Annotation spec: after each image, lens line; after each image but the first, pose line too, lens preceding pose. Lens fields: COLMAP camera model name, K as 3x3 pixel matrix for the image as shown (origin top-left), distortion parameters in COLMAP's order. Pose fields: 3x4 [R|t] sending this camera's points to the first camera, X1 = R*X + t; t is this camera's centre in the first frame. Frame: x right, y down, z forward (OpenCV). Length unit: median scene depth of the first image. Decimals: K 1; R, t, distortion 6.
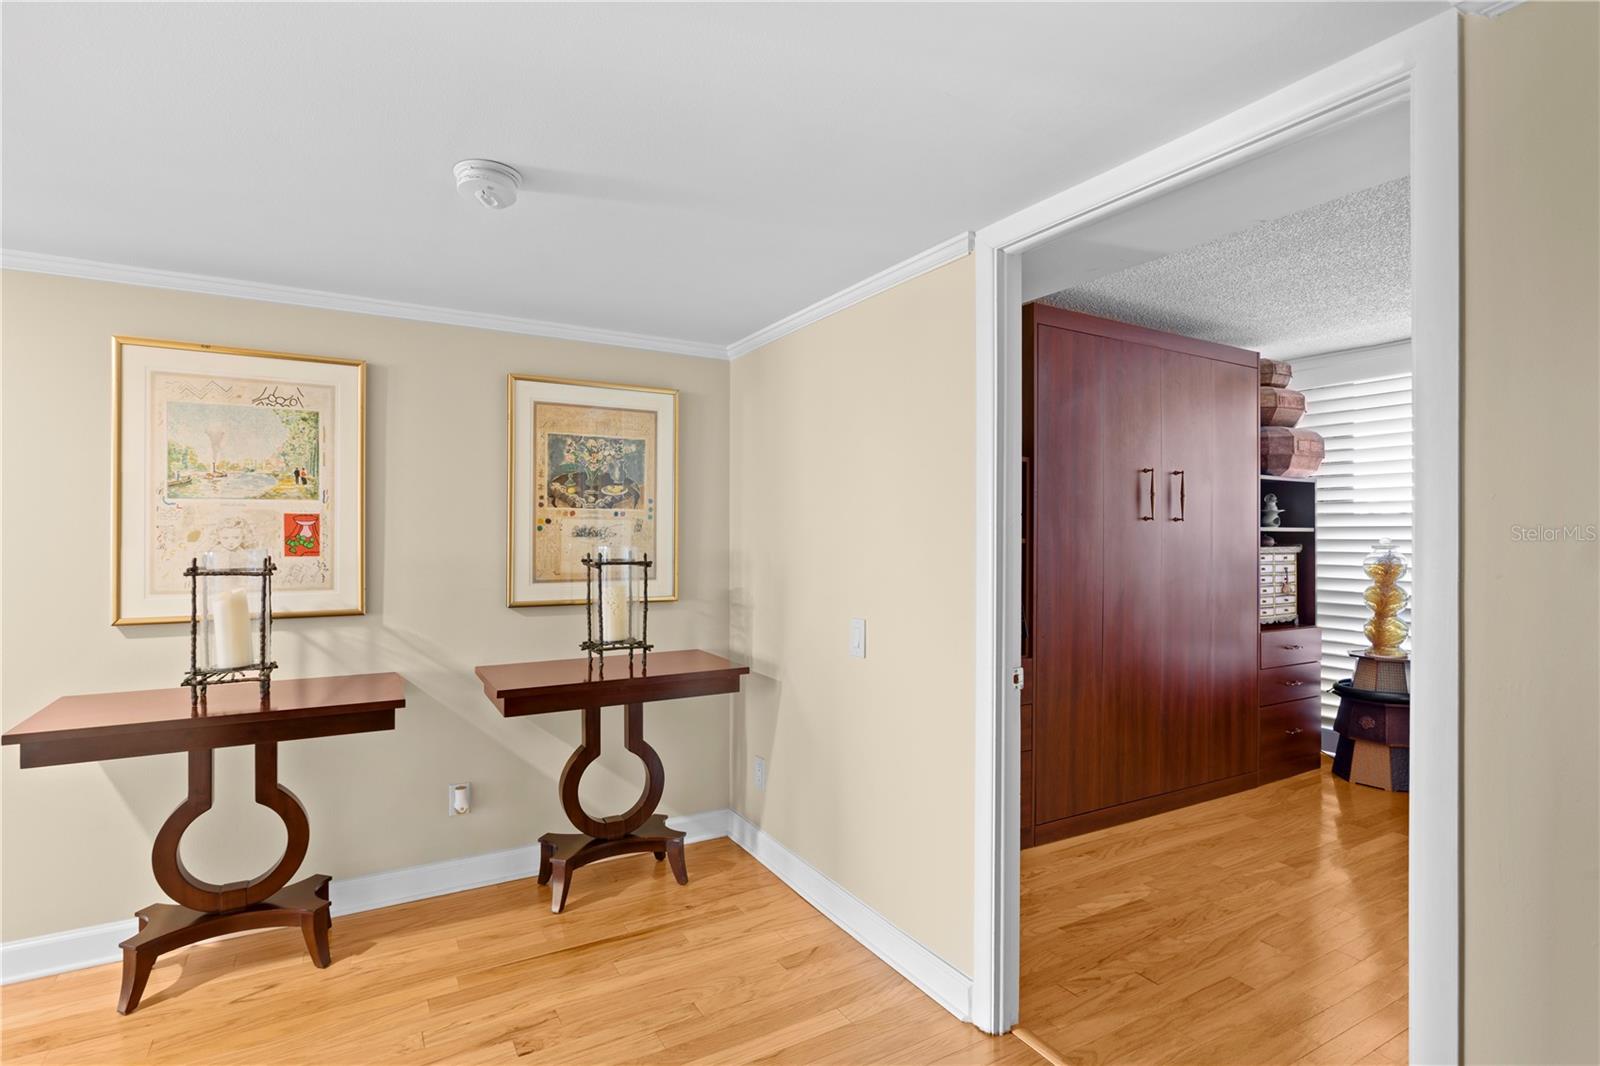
lens RADIAL K [[813.9, 0, 802.5], [0, 813.9, 536.1], [0, 0, 1]] dist [-0.003442, 0.002181]
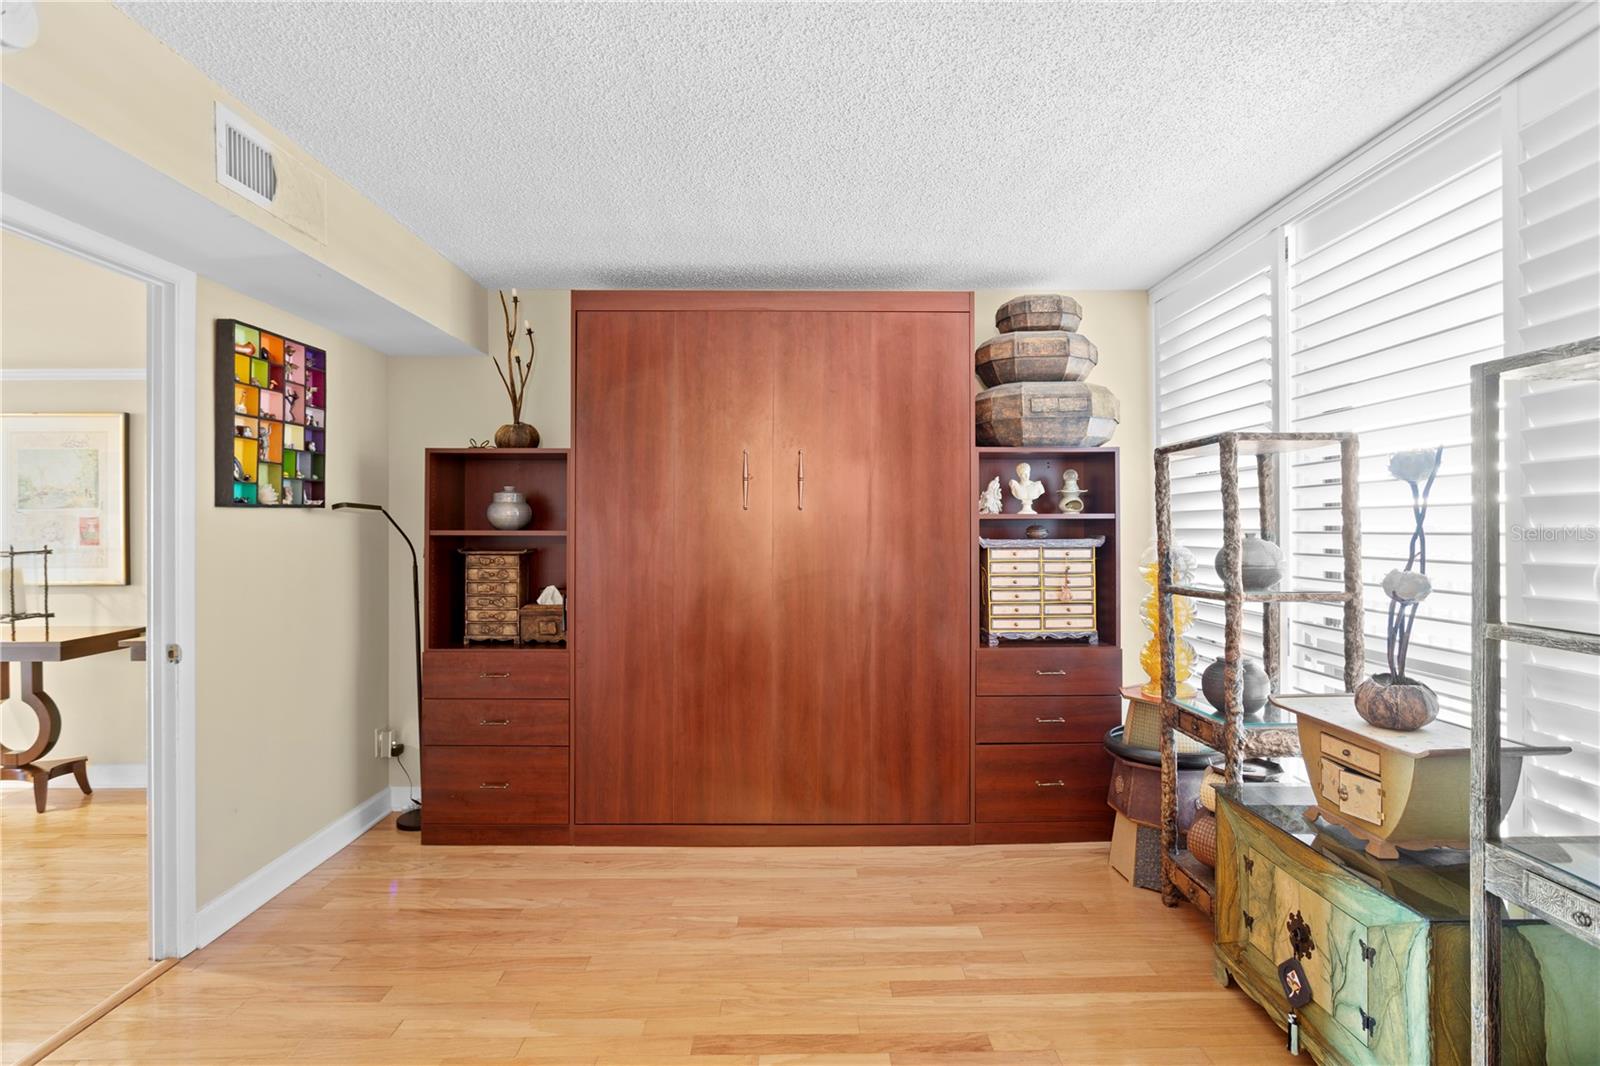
lens RADIAL K [[813.9, 0, 800.1], [0, 813.9, 527.9], [0, 0, 1]] dist [-0.003442, 0.002181]
pose [[0.858380, -0.004686, -0.512992, 1.001568], [0.007354, 0.999968, 0.003170, -0.001777], [0.512961, -0.006493, 0.858387, 0.294107]]
